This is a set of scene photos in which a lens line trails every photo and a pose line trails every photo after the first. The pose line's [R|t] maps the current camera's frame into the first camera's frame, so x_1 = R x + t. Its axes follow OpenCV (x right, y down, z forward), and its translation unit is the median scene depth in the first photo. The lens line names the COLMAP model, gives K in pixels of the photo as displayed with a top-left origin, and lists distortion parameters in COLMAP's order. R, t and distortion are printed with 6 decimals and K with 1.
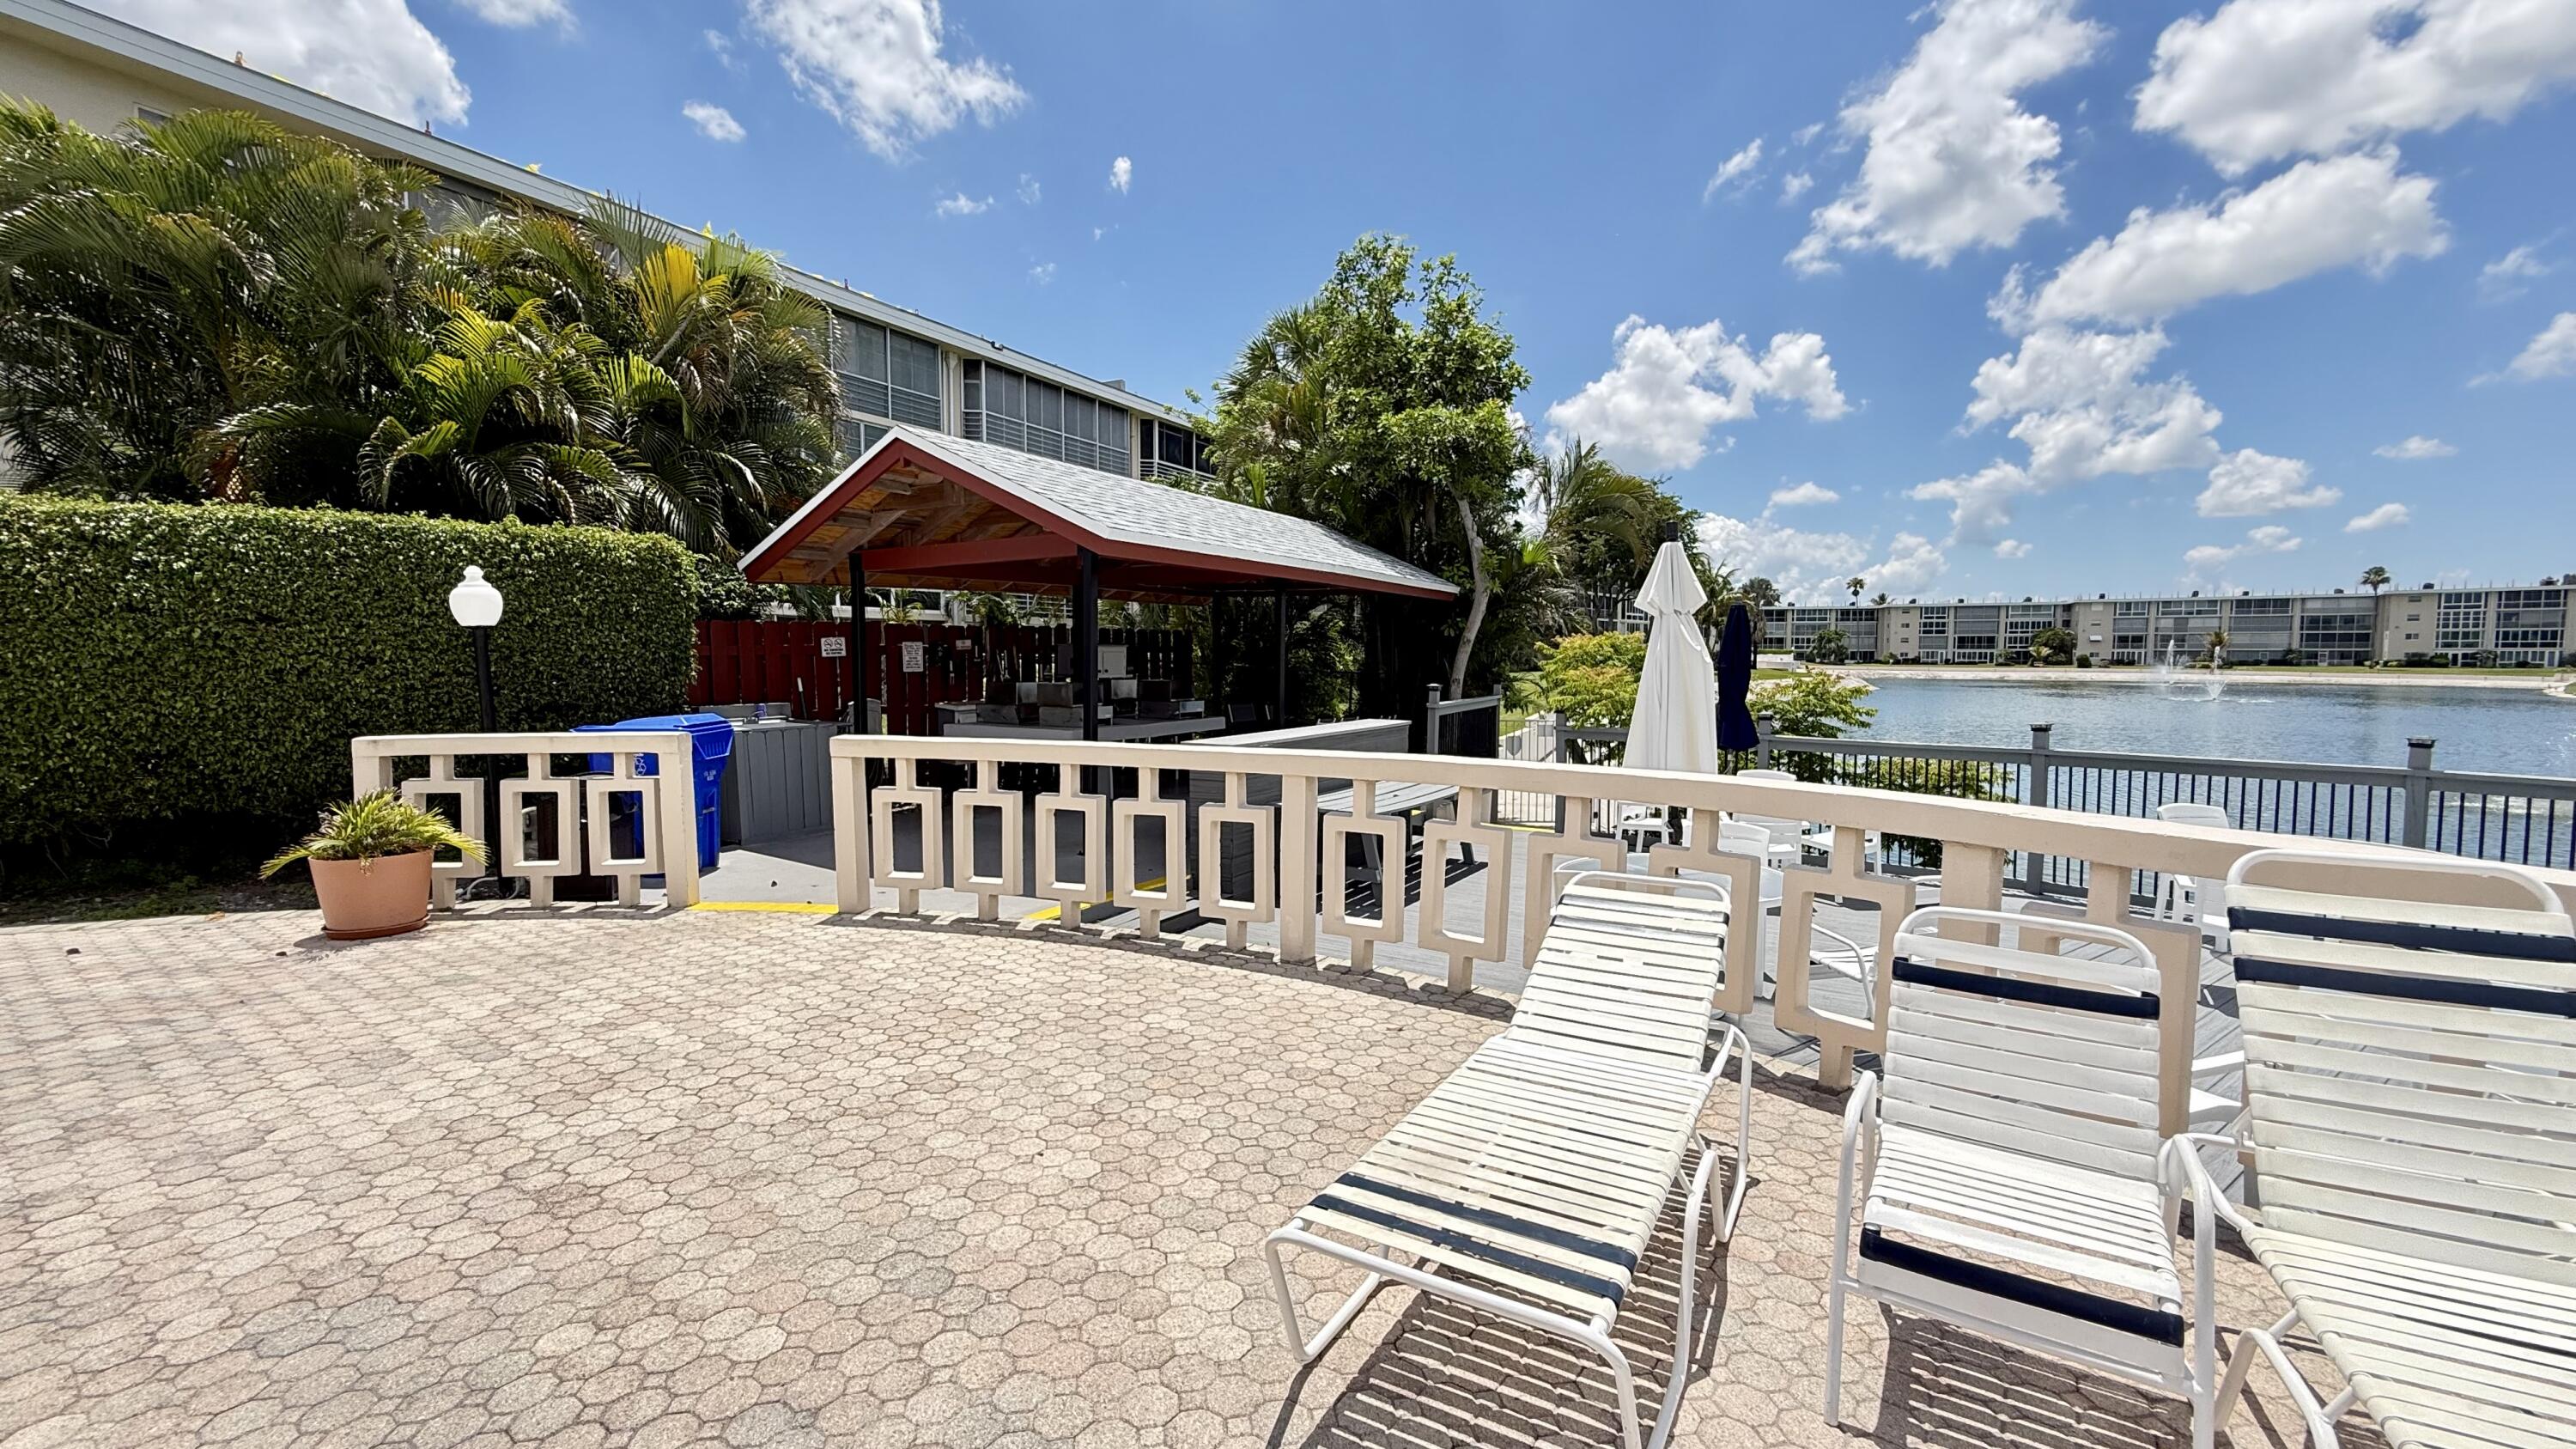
lens RADIAL K [[1020.5, 0, 1347.2], [0, 1020.5, 718.5], [0, 0, 1]] dist [-0.000490, -0.000669]
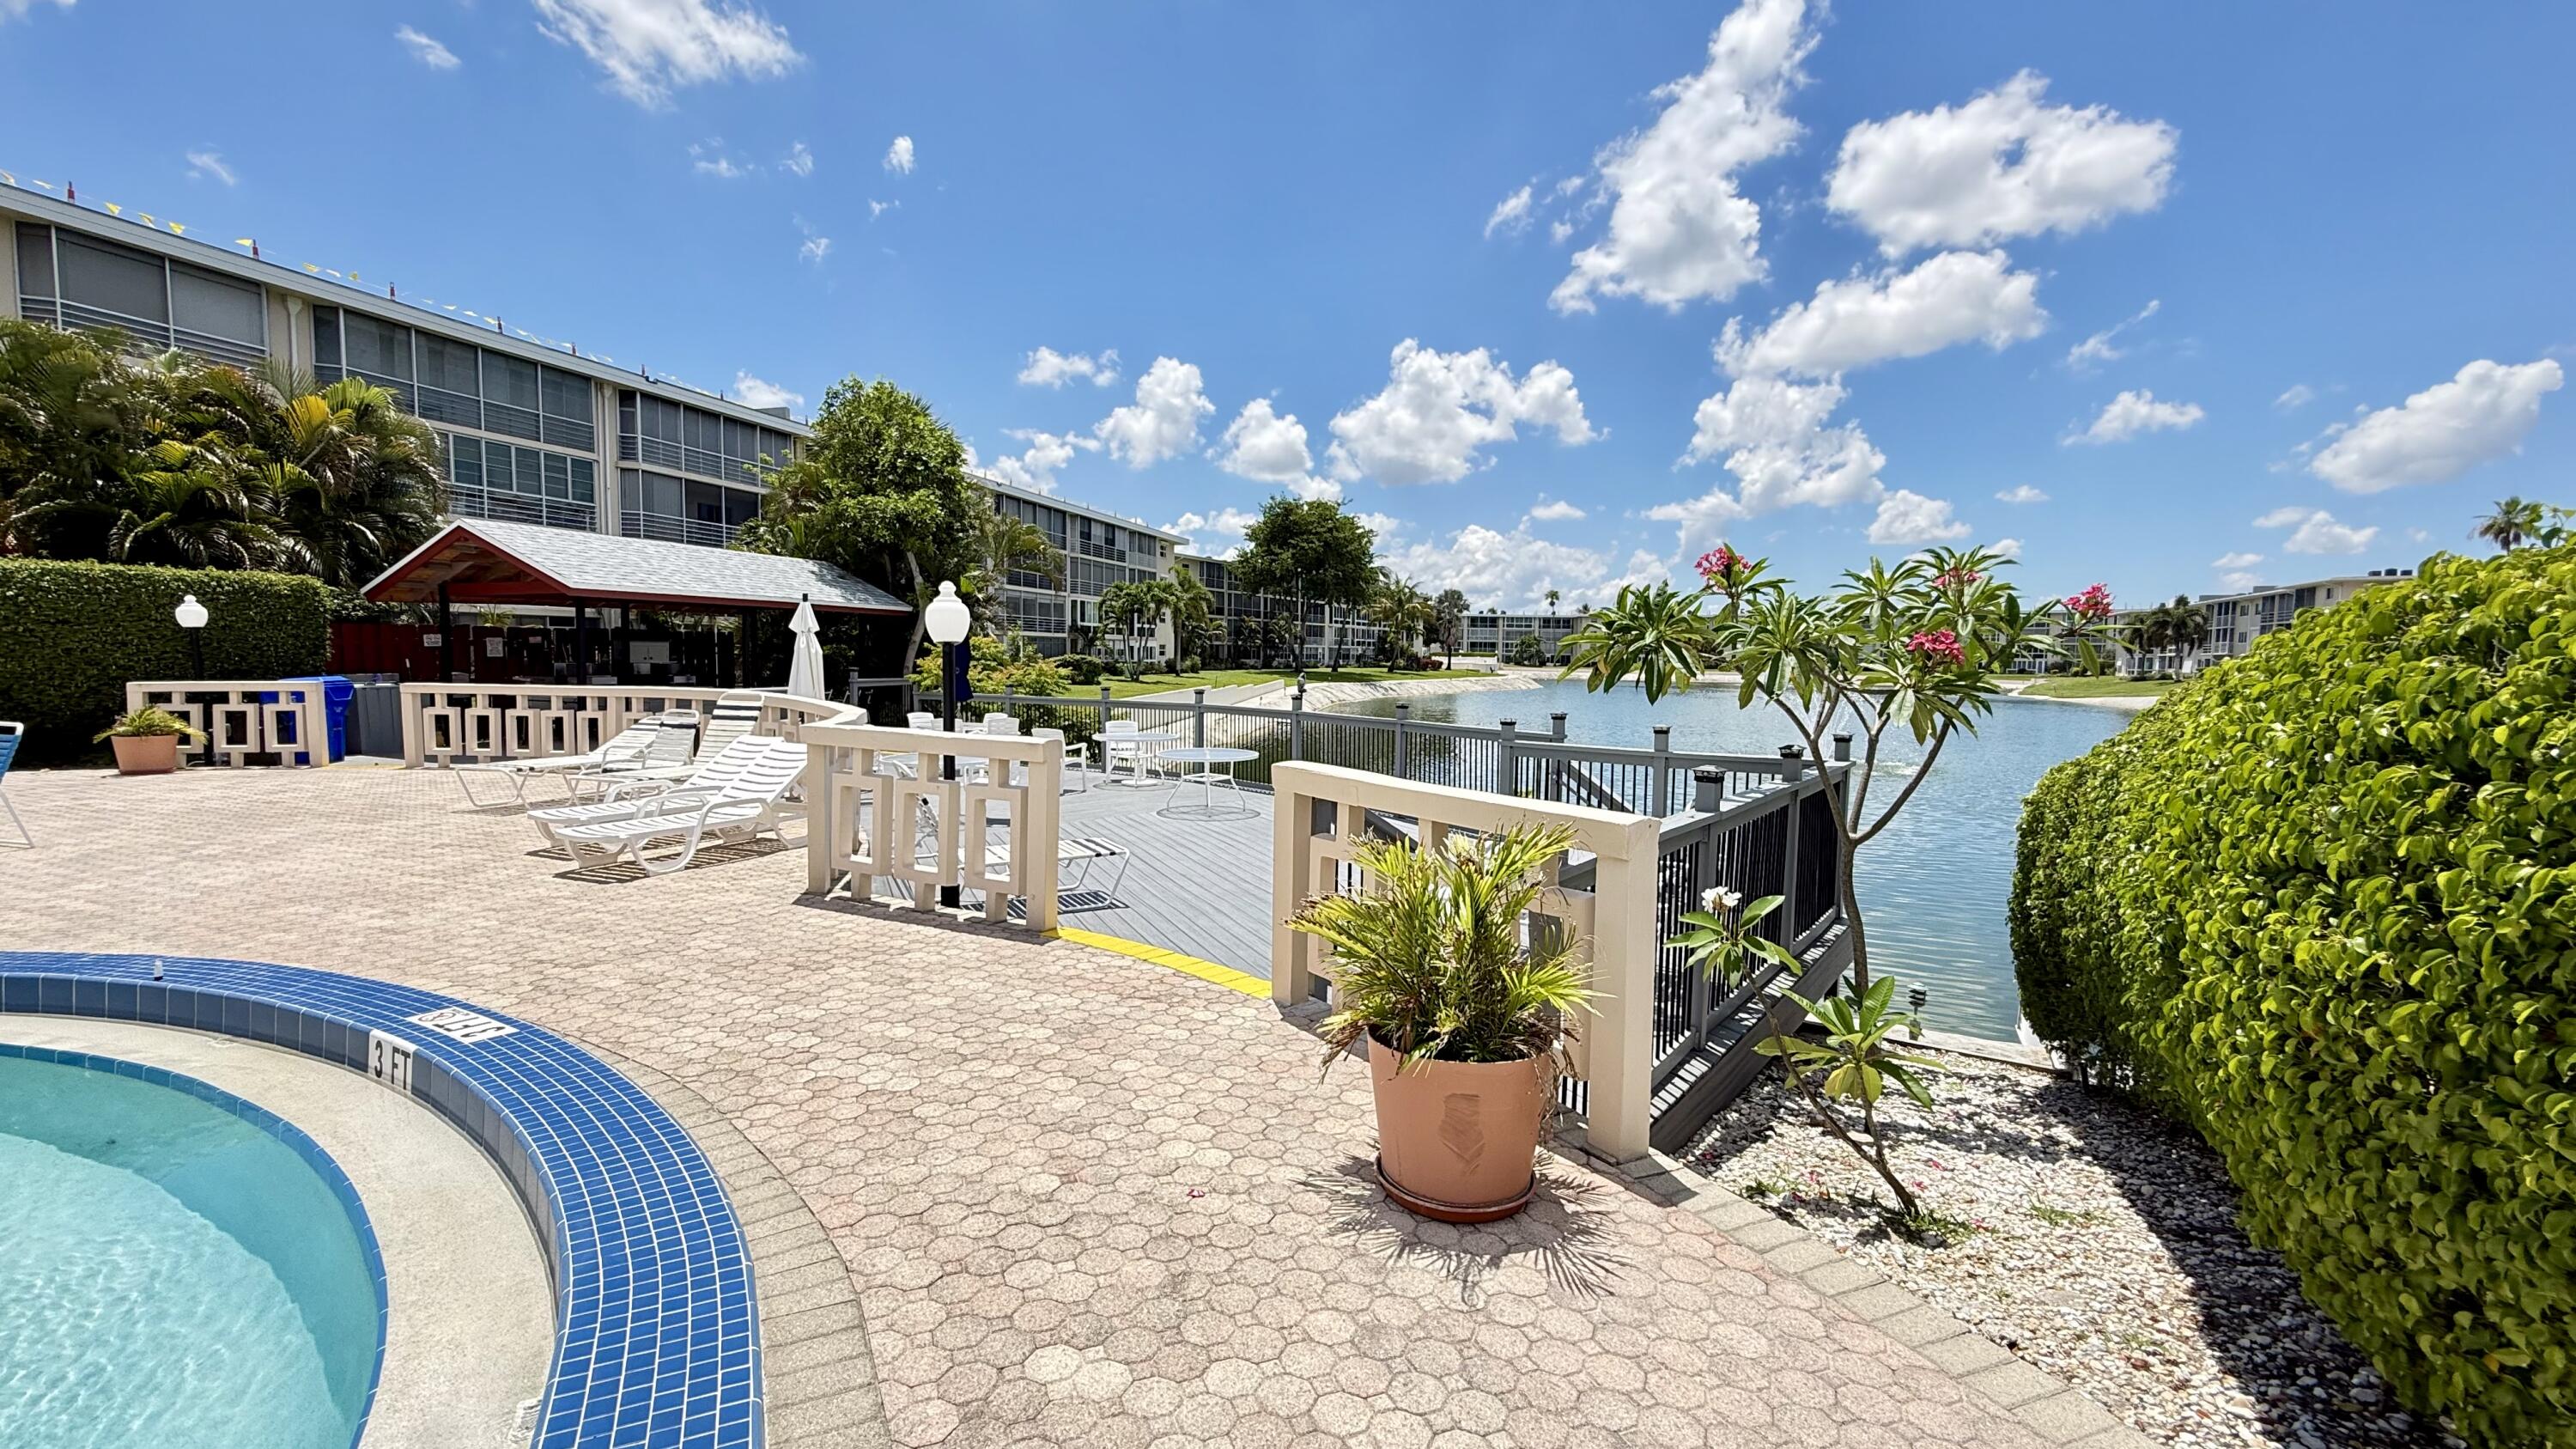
lens RADIAL K [[1020.5, 0, 1368.7], [0, 1020.5, 712.2], [0, 0, 1]] dist [-0.000490, -0.000669]
pose [[0.976554, 0.000465, 0.215272, 0.659971], [0.000675, 0.999986, -0.005223, 0.059068], [-0.215271, 0.005246, 0.976540, -0.992771]]
